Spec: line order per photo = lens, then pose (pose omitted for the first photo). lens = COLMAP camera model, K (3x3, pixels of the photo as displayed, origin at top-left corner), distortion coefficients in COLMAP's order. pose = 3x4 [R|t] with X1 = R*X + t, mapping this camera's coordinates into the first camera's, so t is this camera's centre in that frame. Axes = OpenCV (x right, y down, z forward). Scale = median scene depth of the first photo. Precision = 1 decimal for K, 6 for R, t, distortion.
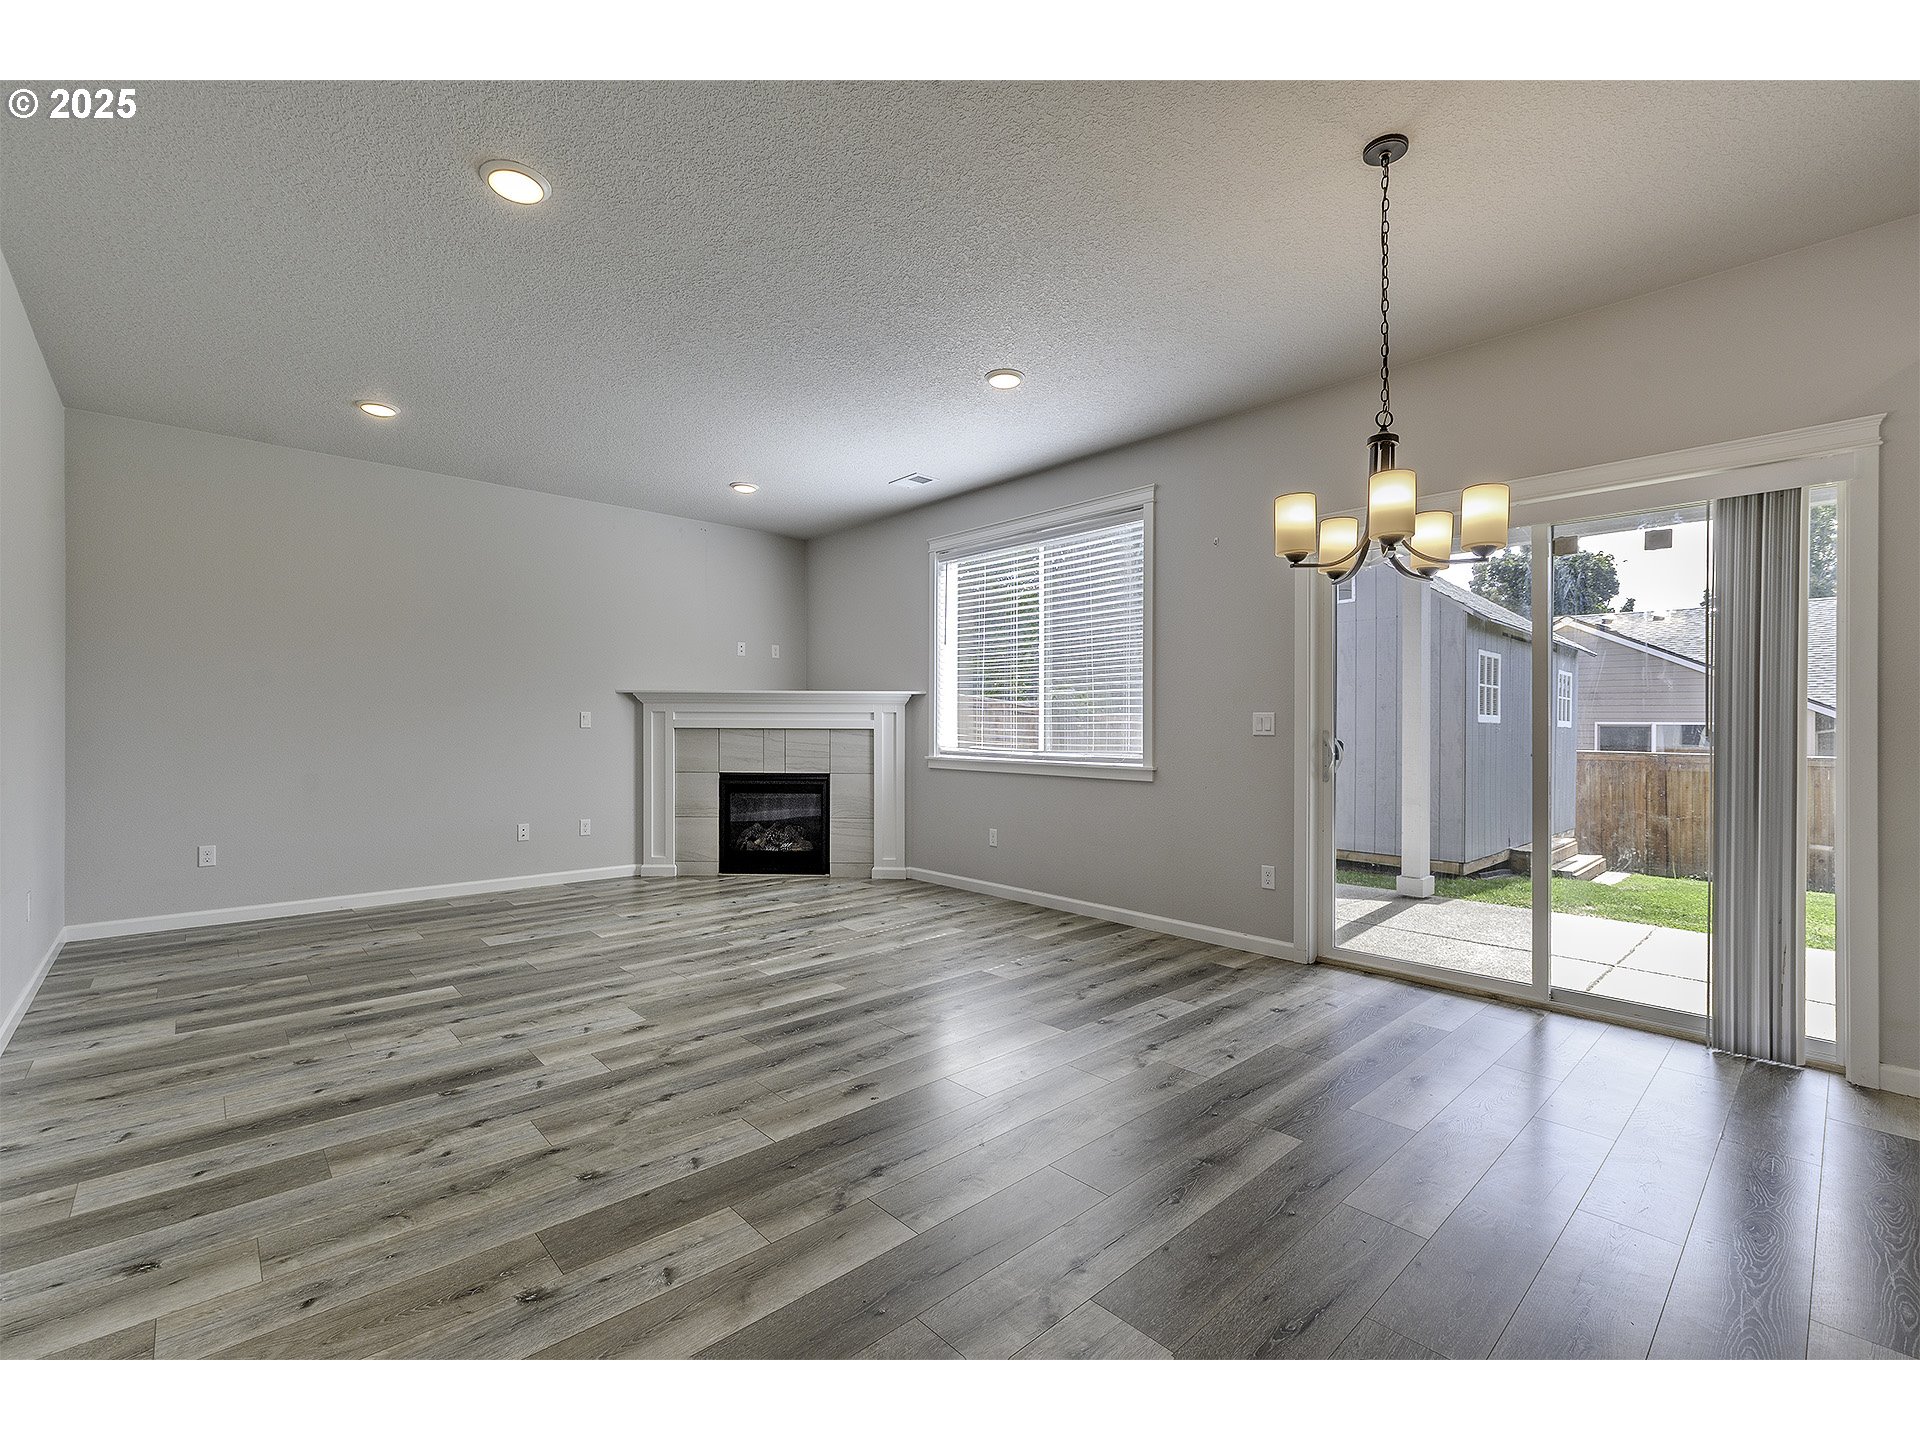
lens RADIAL K [[837.8, 0, 972.4], [0, 837.8, 730.5], [0, 0, 1]] dist [-0.000058, 0.001369]
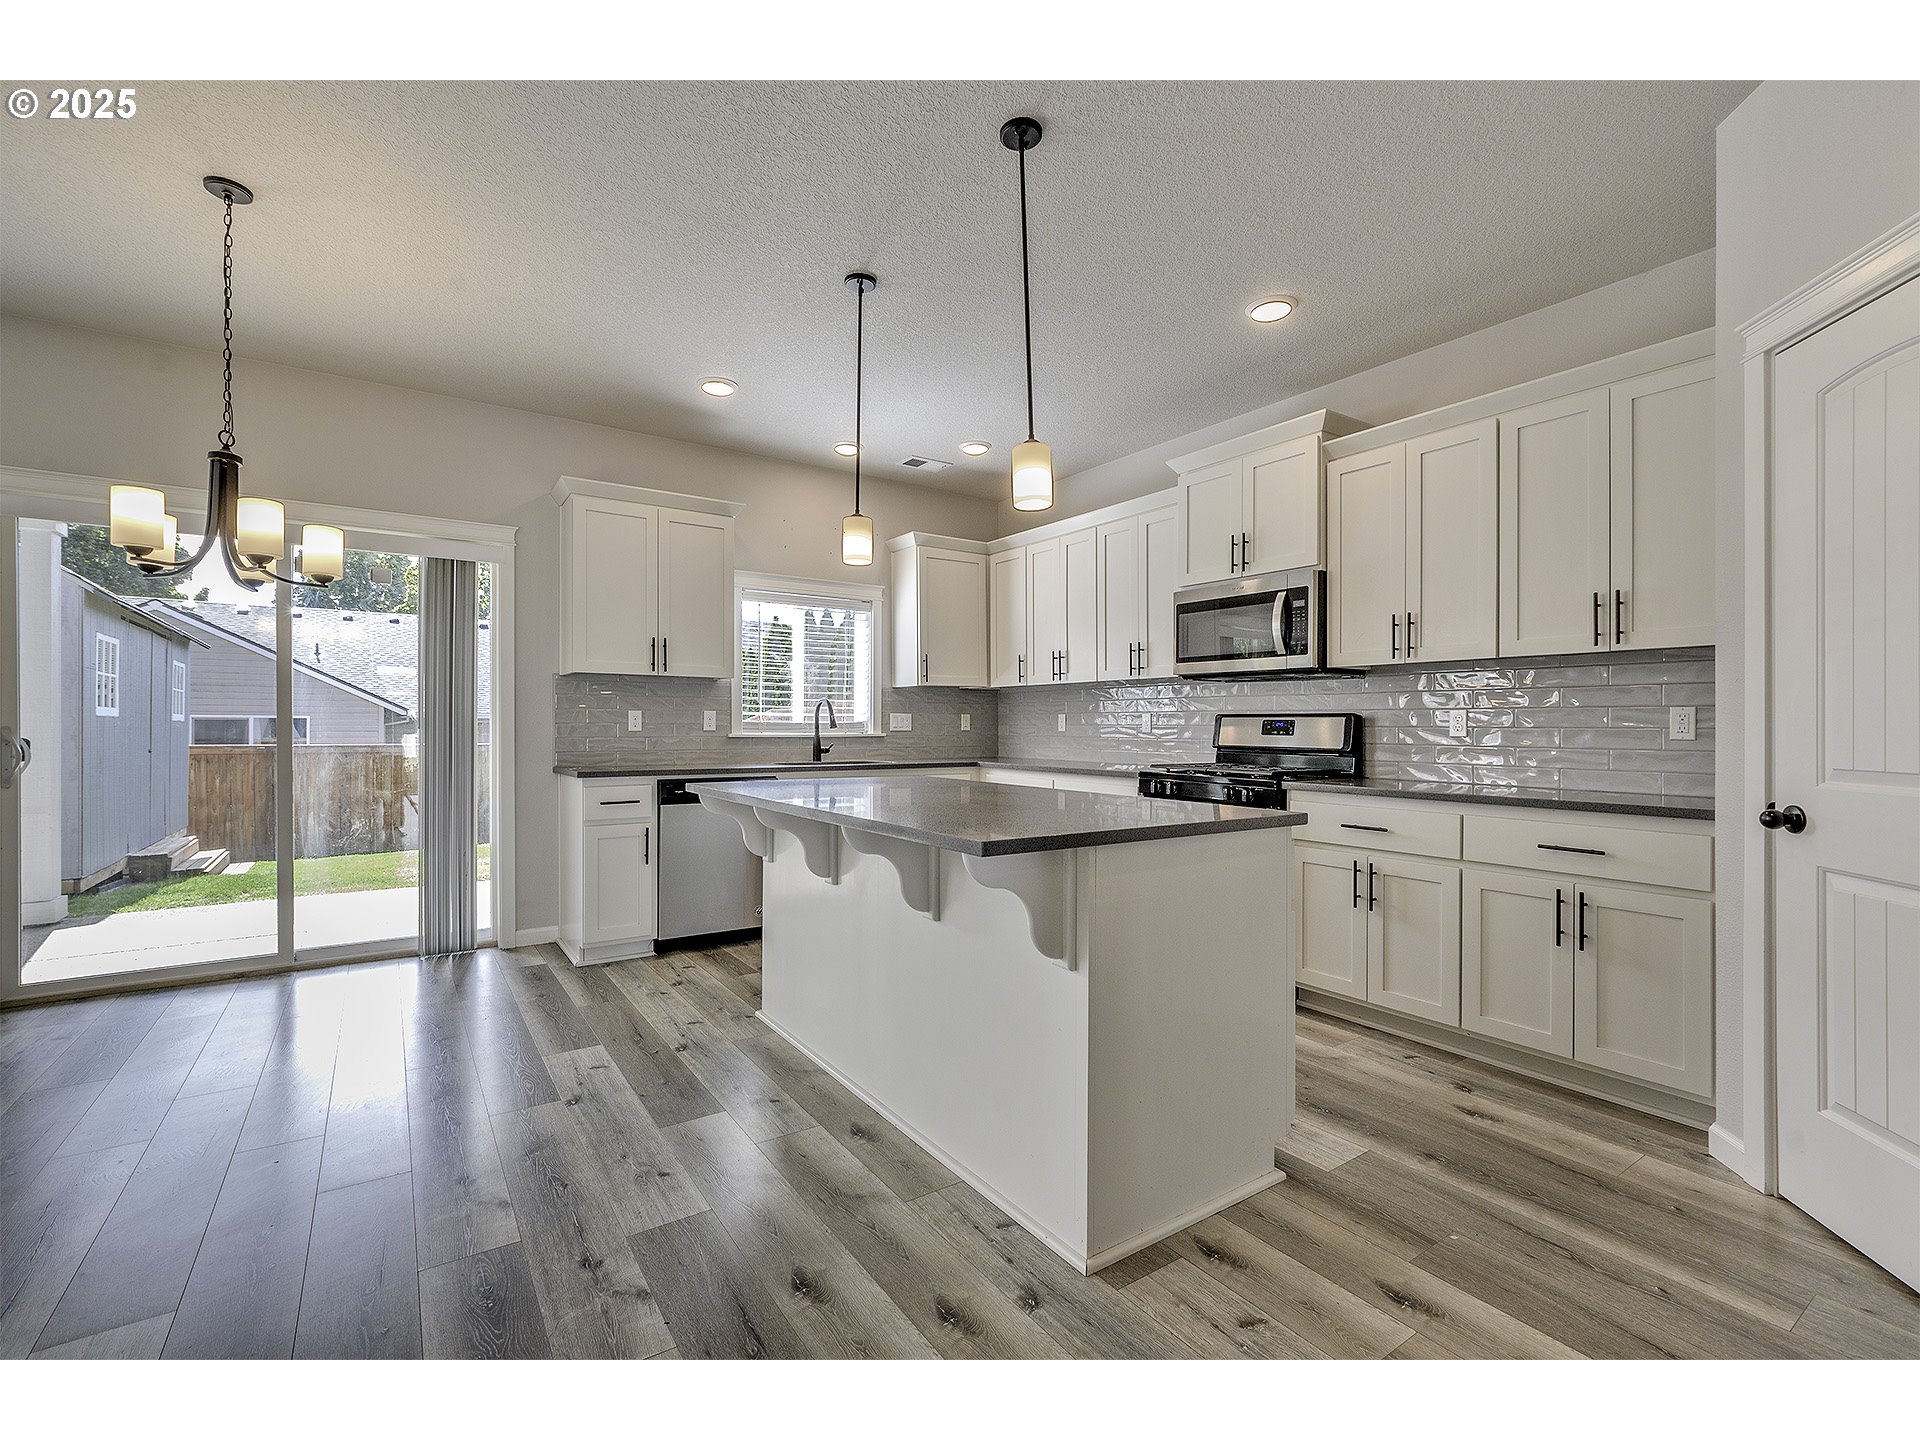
lens RADIAL K [[837.8, 0, 956.8], [0, 837.8, 722.2], [0, 0, 1]] dist [-0.000058, 0.001369]
pose [[0.156112, -0.002810, 0.987735, -0.260543], [0.003569, 0.999991, 0.002281, -0.003113], [-0.987733, 0.003169, 0.156121, -0.059437]]
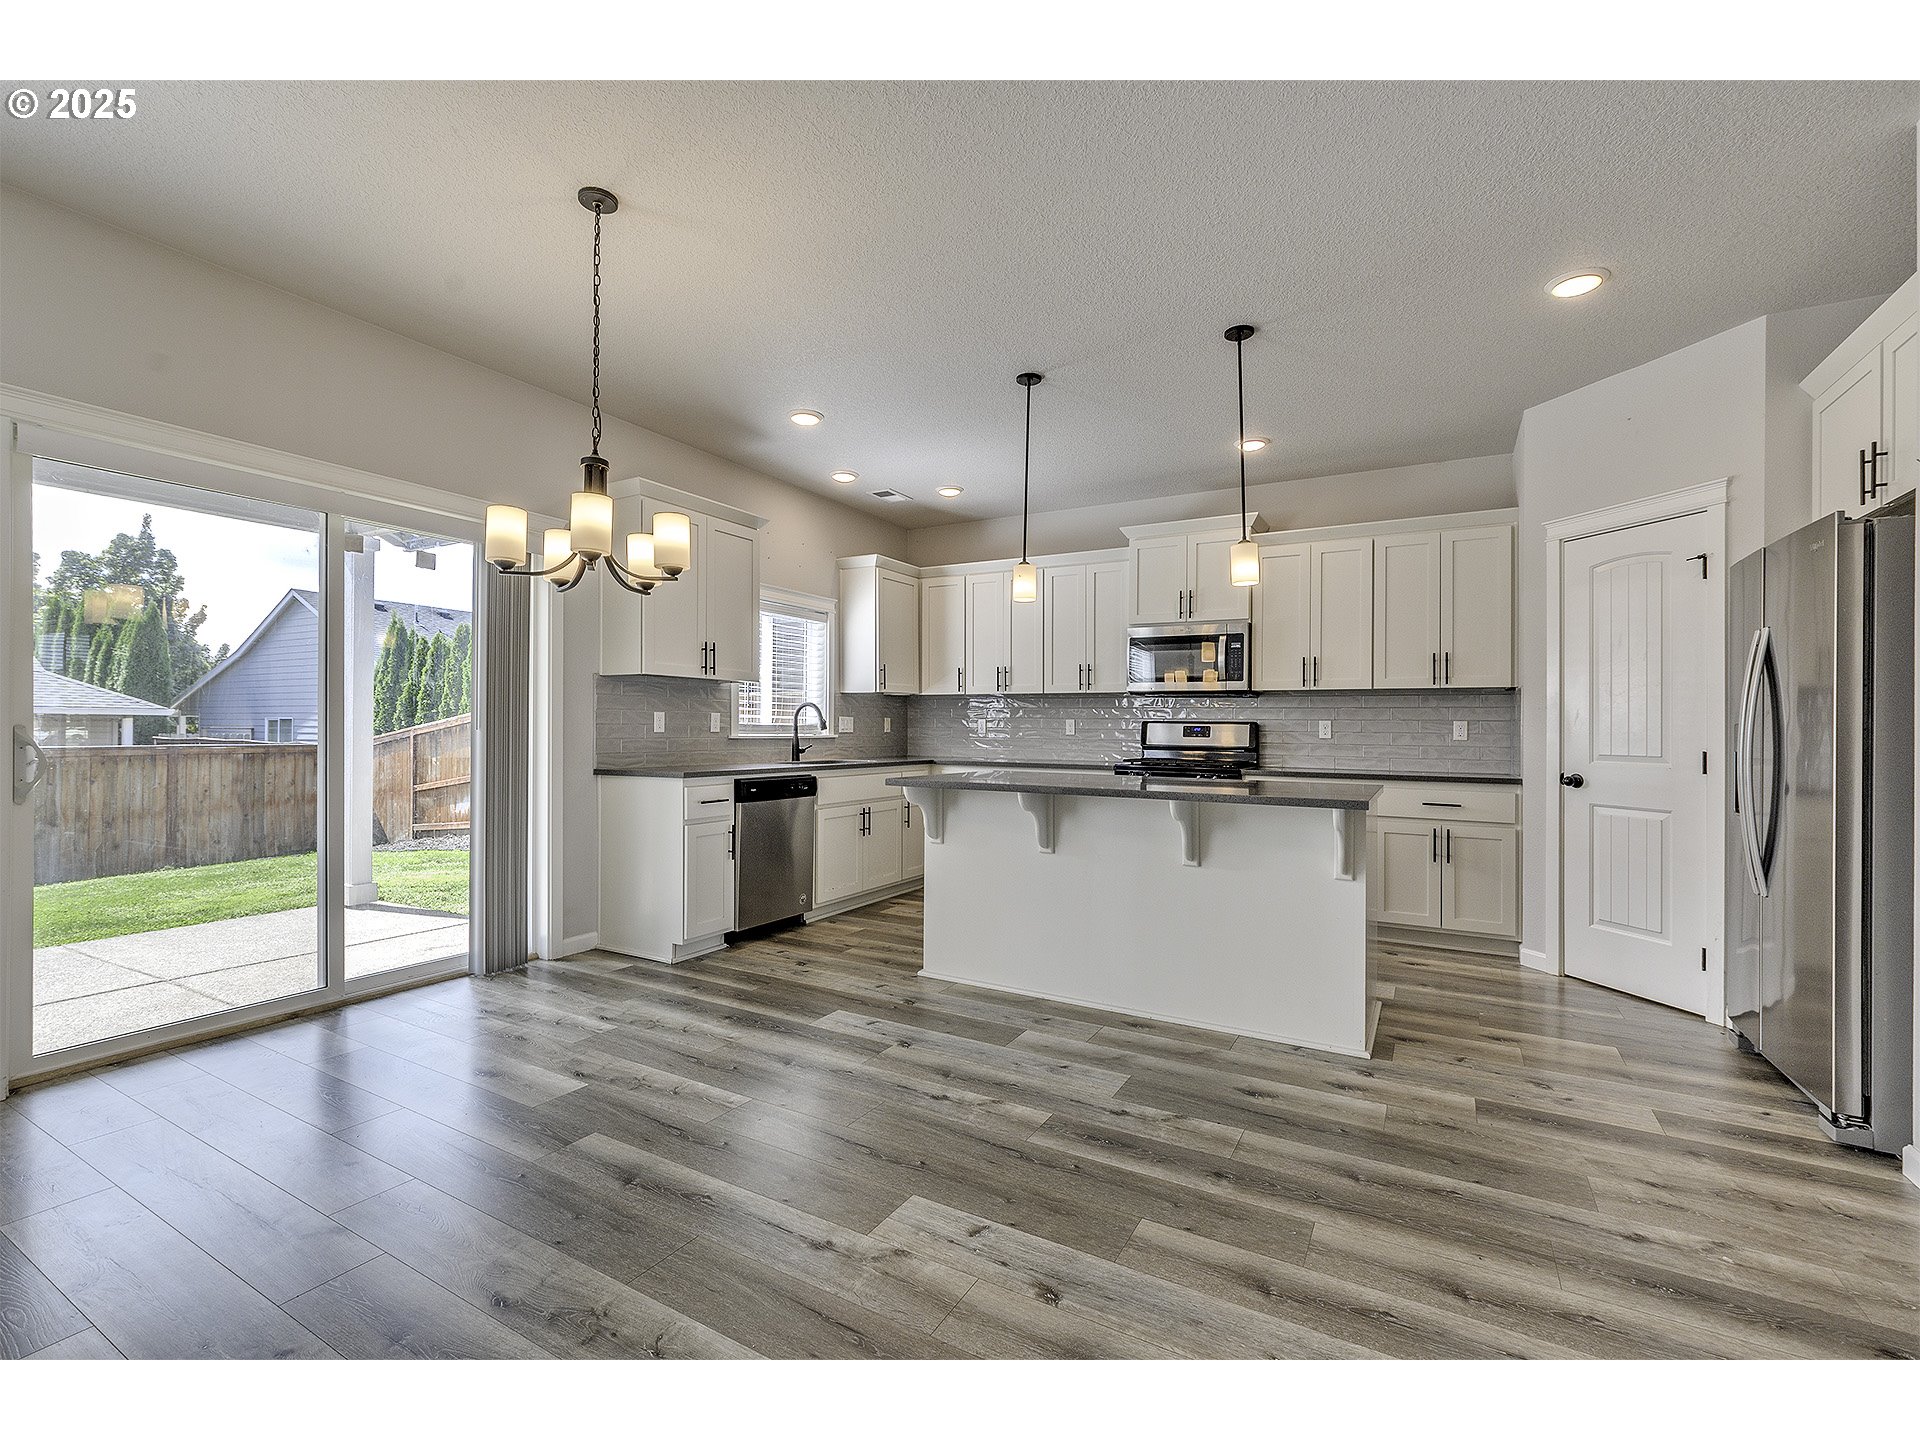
lens RADIAL K [[837.8, 0, 953.1], [0, 837.8, 721.5], [0, 0, 1]] dist [-0.000058, 0.001369]
pose [[-0.288927, -0.002459, 0.957348, -0.423721], [-0.006166, 0.999981, 0.000707, -0.008564], [-0.957331, -0.005698, -0.288937, 0.530128]]
